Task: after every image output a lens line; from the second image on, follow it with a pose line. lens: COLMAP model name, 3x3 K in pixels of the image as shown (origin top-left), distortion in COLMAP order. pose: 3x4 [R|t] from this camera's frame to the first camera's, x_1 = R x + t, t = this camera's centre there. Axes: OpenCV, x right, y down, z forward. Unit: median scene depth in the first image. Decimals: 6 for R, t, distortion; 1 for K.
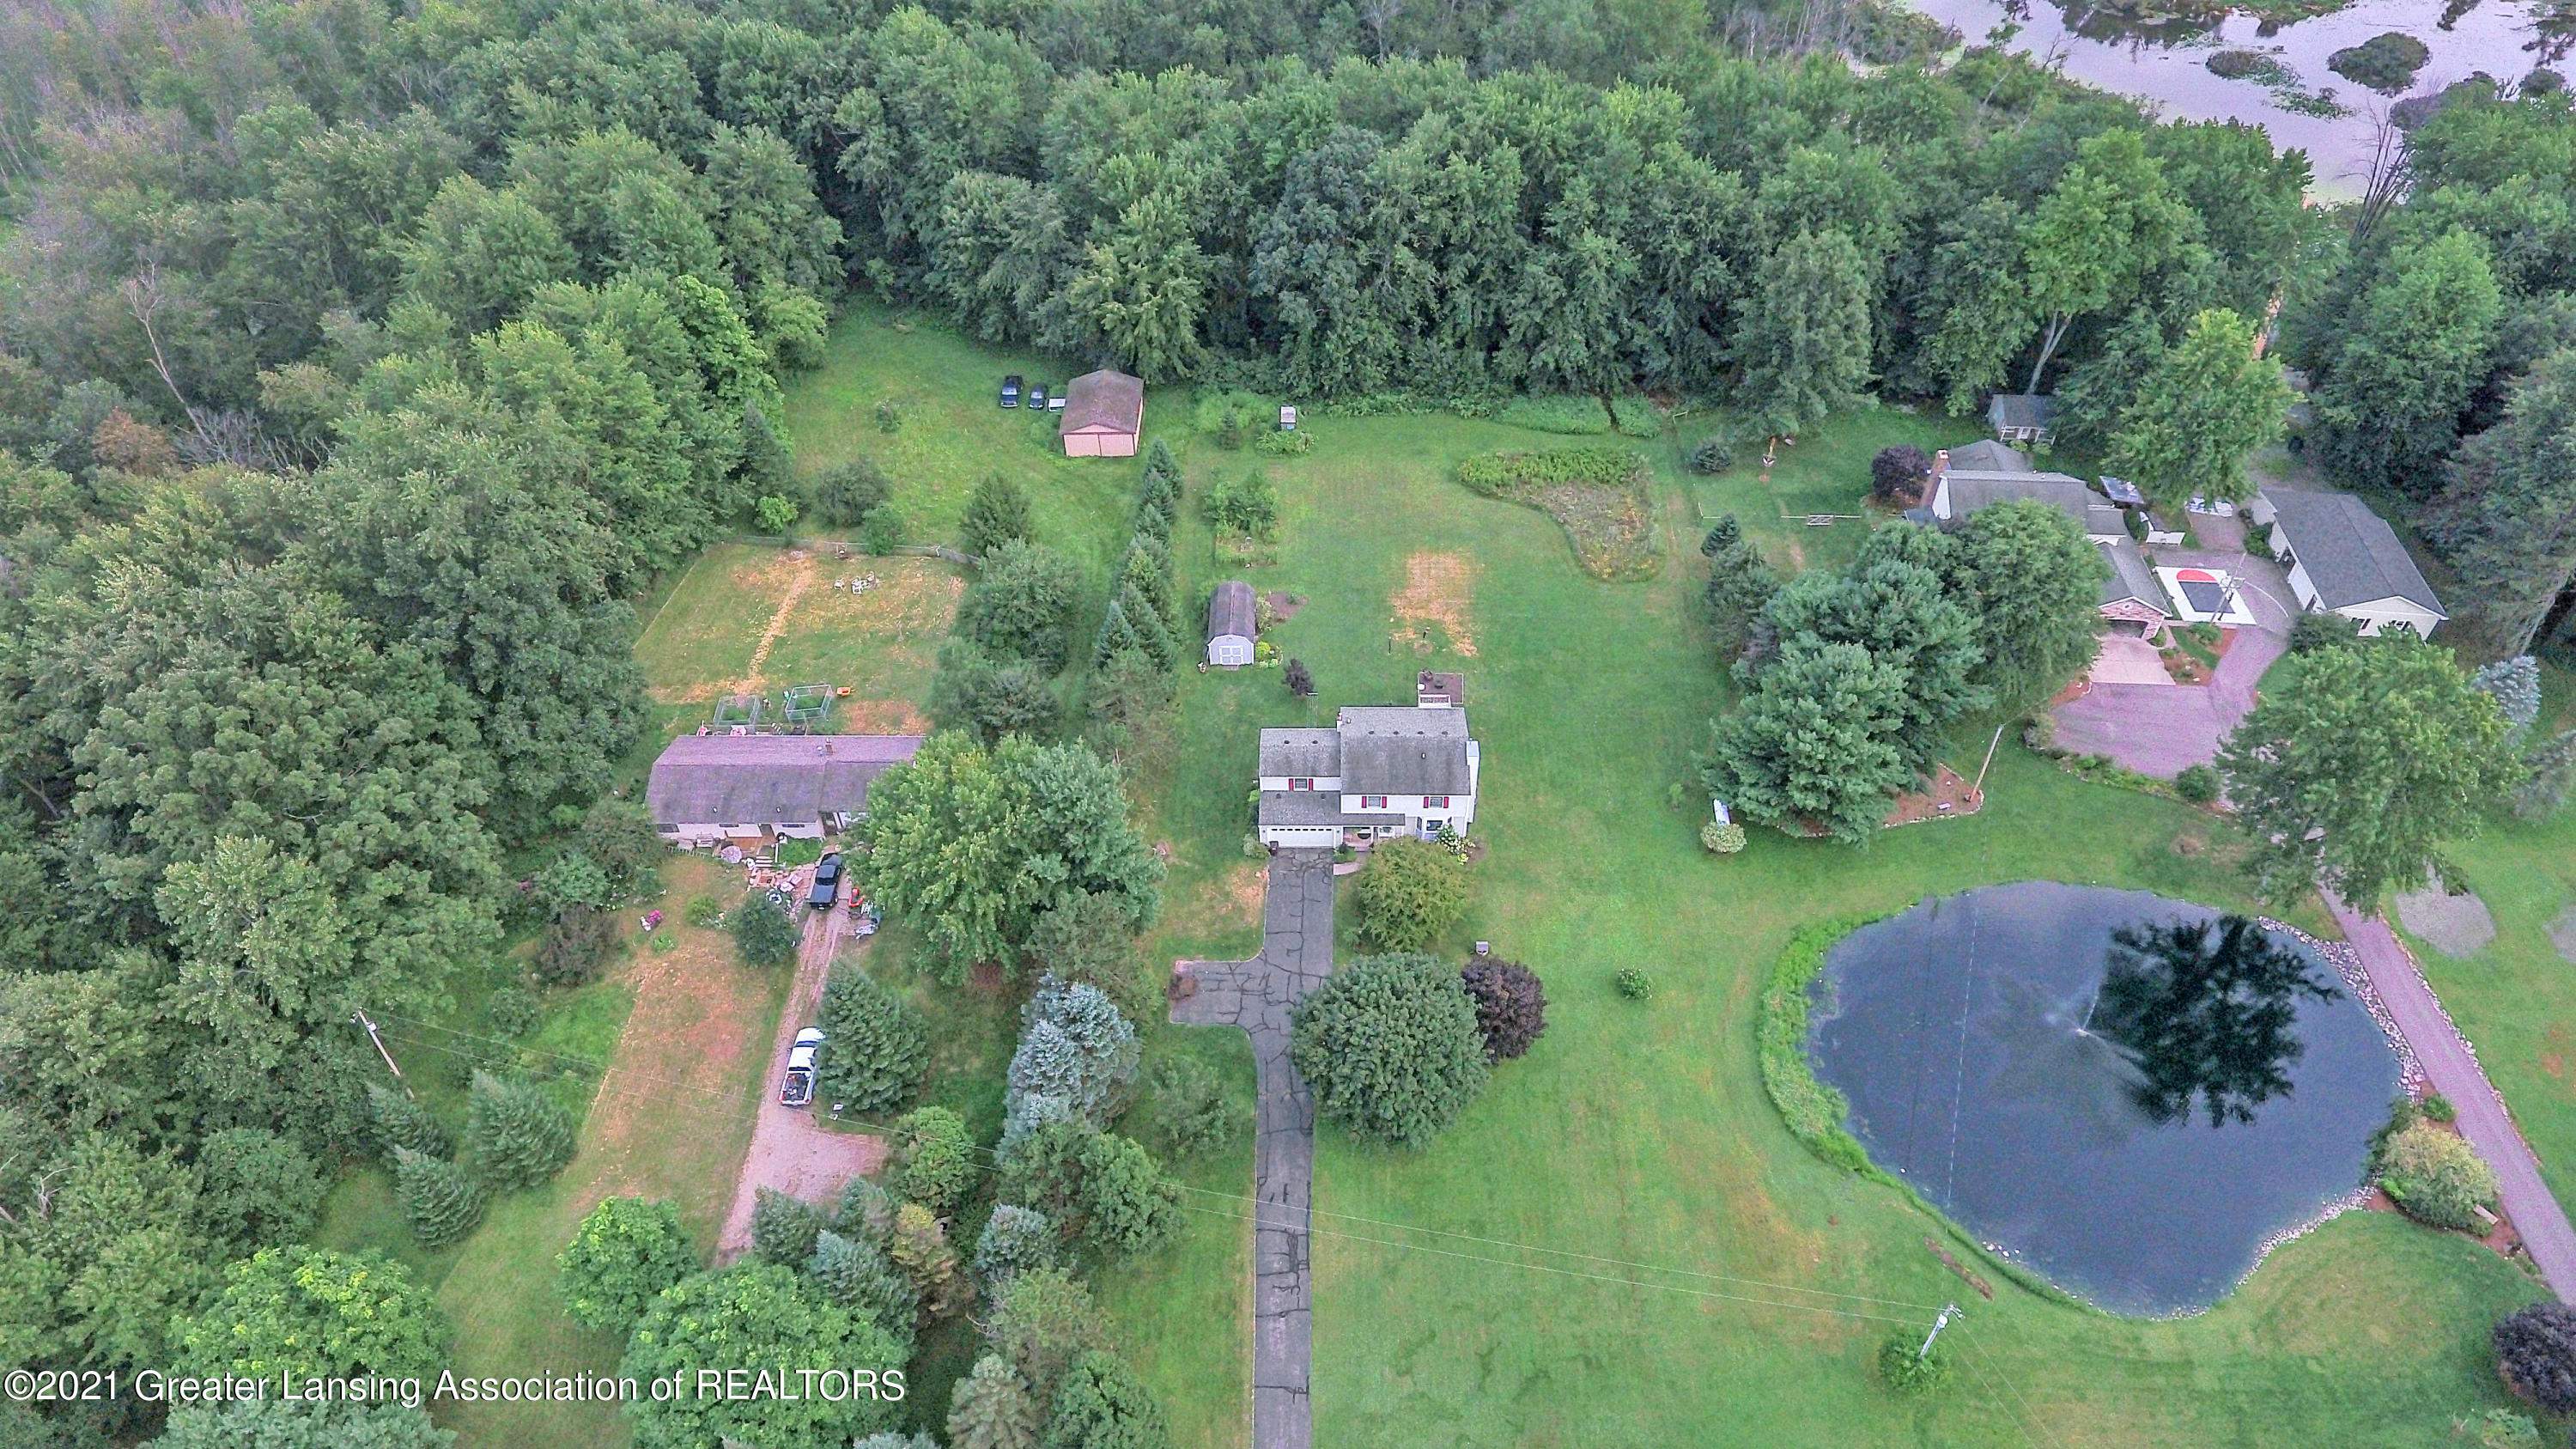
lens RADIAL K [[1512.6, 0, 1267.8], [0, 1512.6, 749.7], [0, 0, 1]] dist [-0.006996, 0.000798]
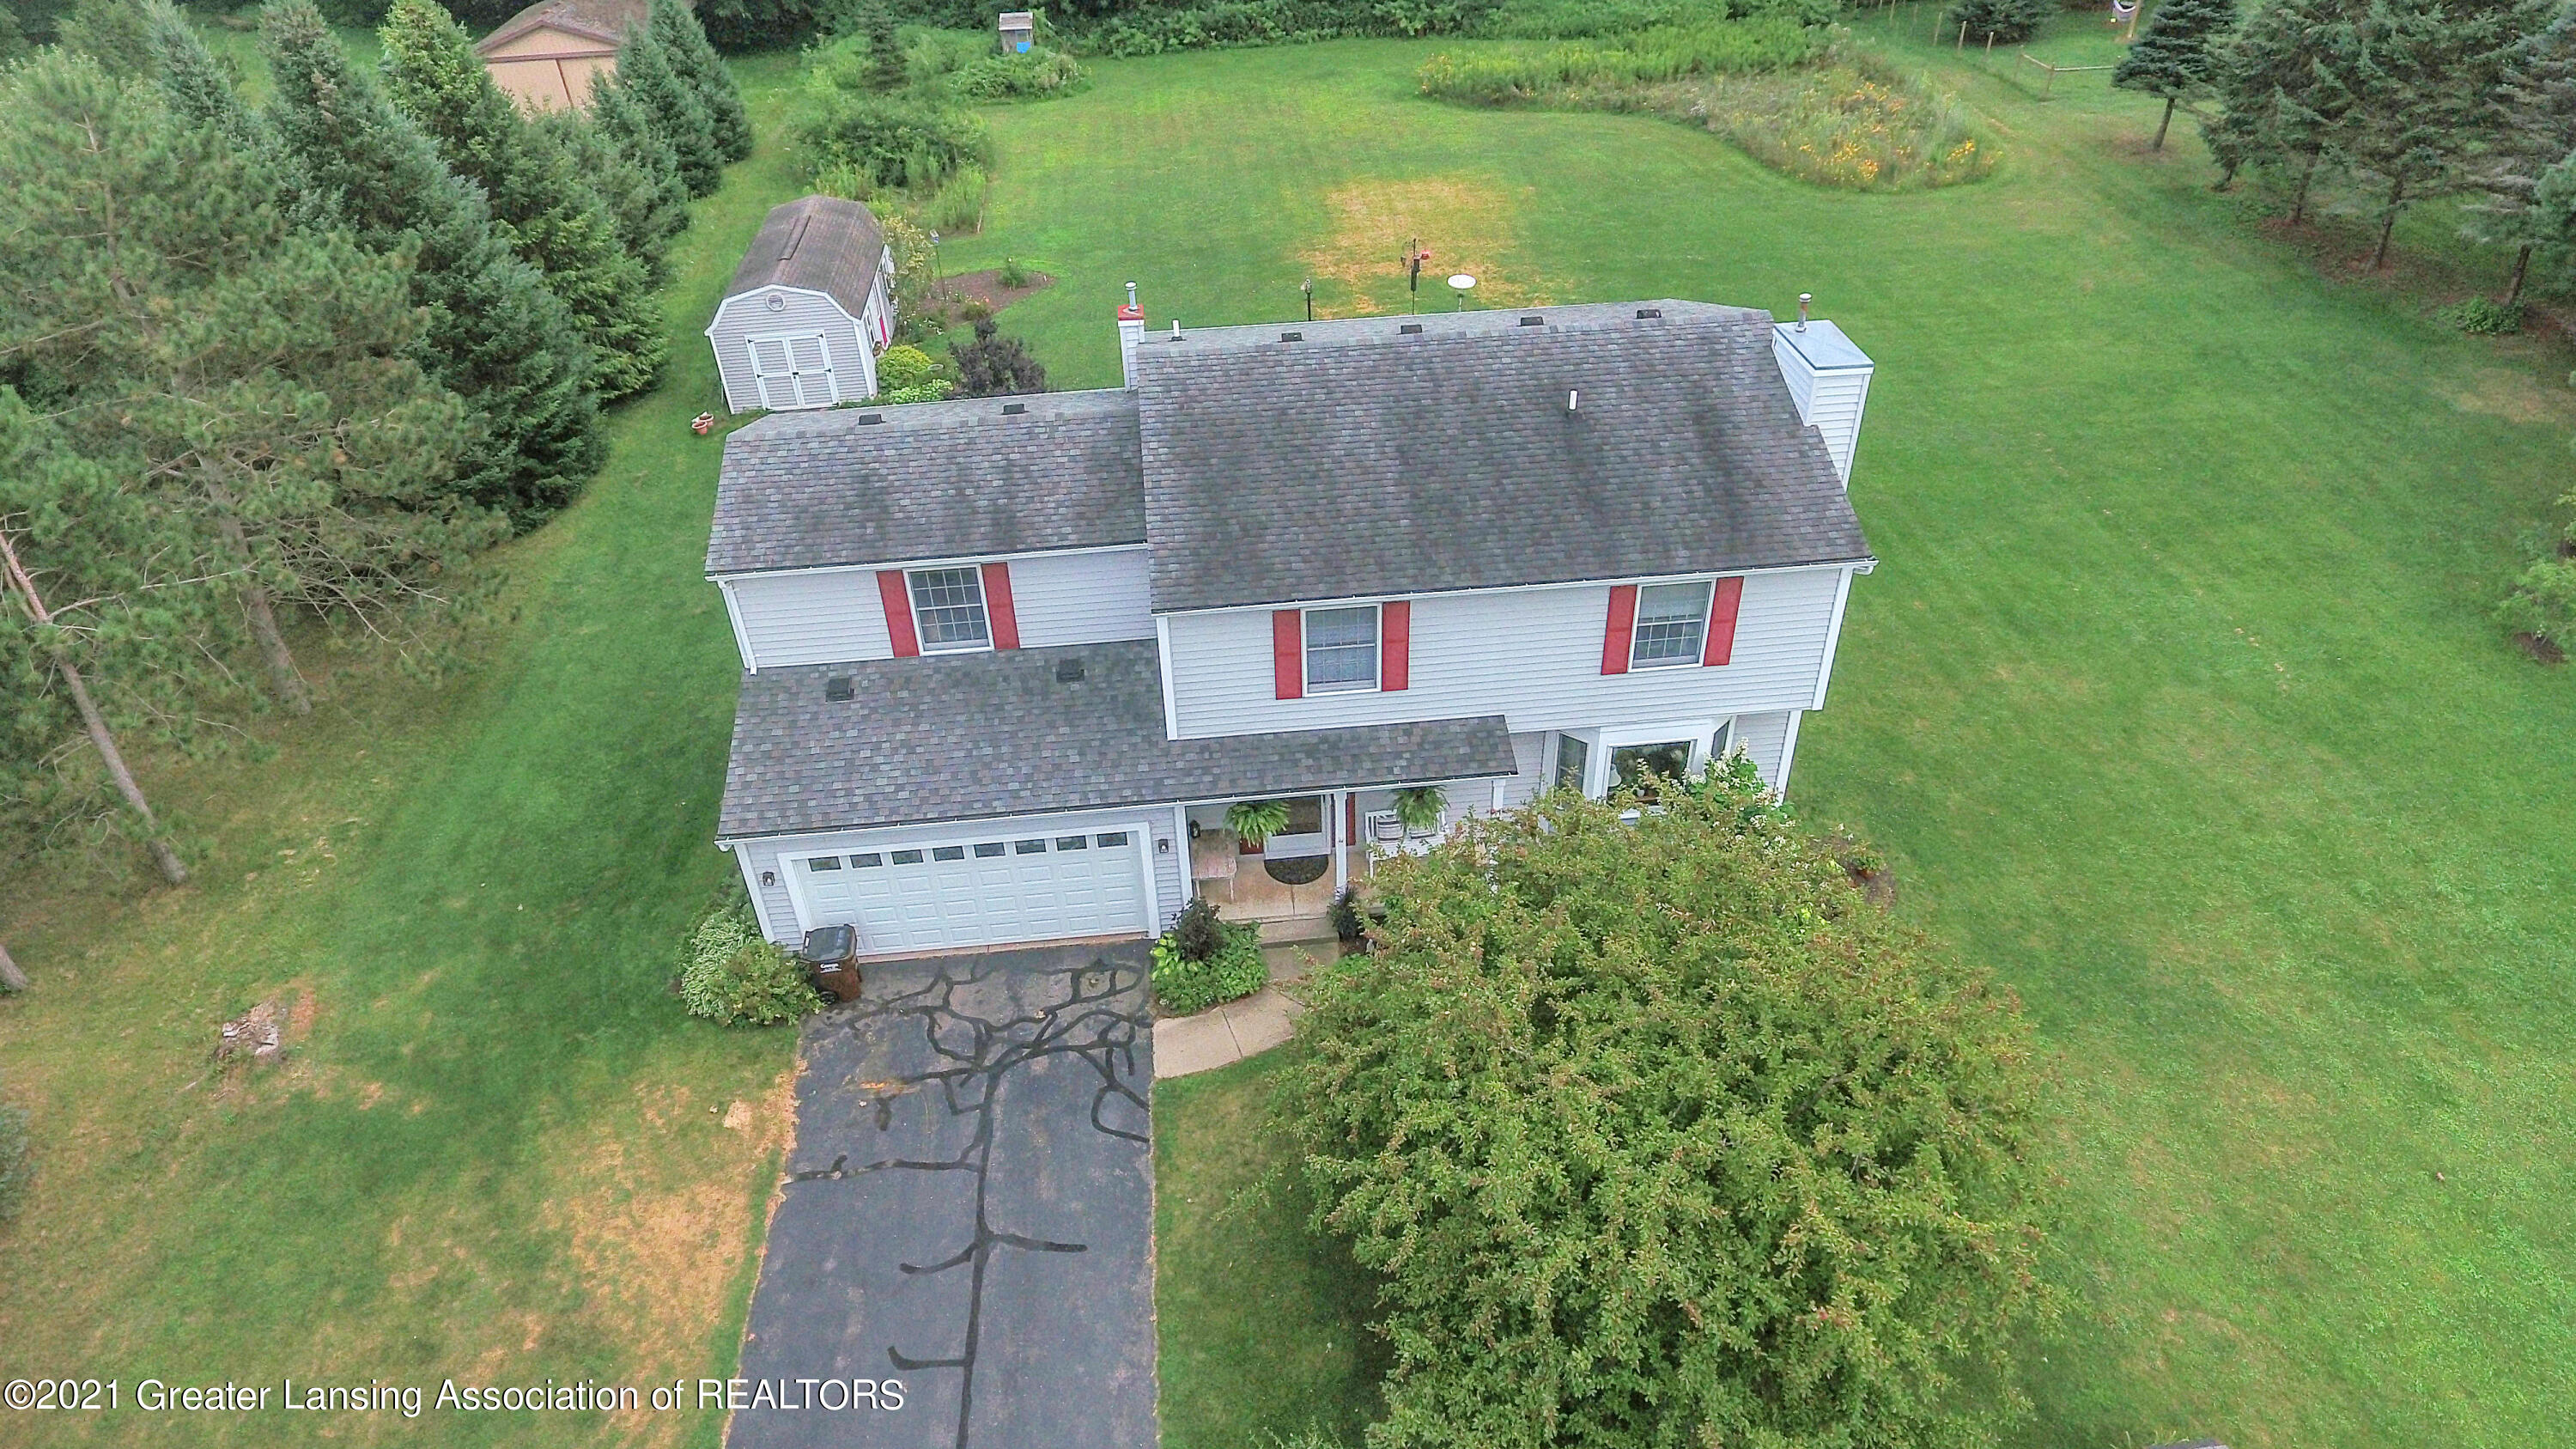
lens RADIAL K [[1522.4, 0, 1279.5], [0, 1522.4, 725.1], [0, 0, 1]] dist [0.001568, 0.002736]
pose [[0.992689, -0.075516, 0.094159, 0.044445], [0.088357, 0.986109, -0.140647, 0.067865], [-0.082230, 0.147939, 0.985572, 0.812254]]
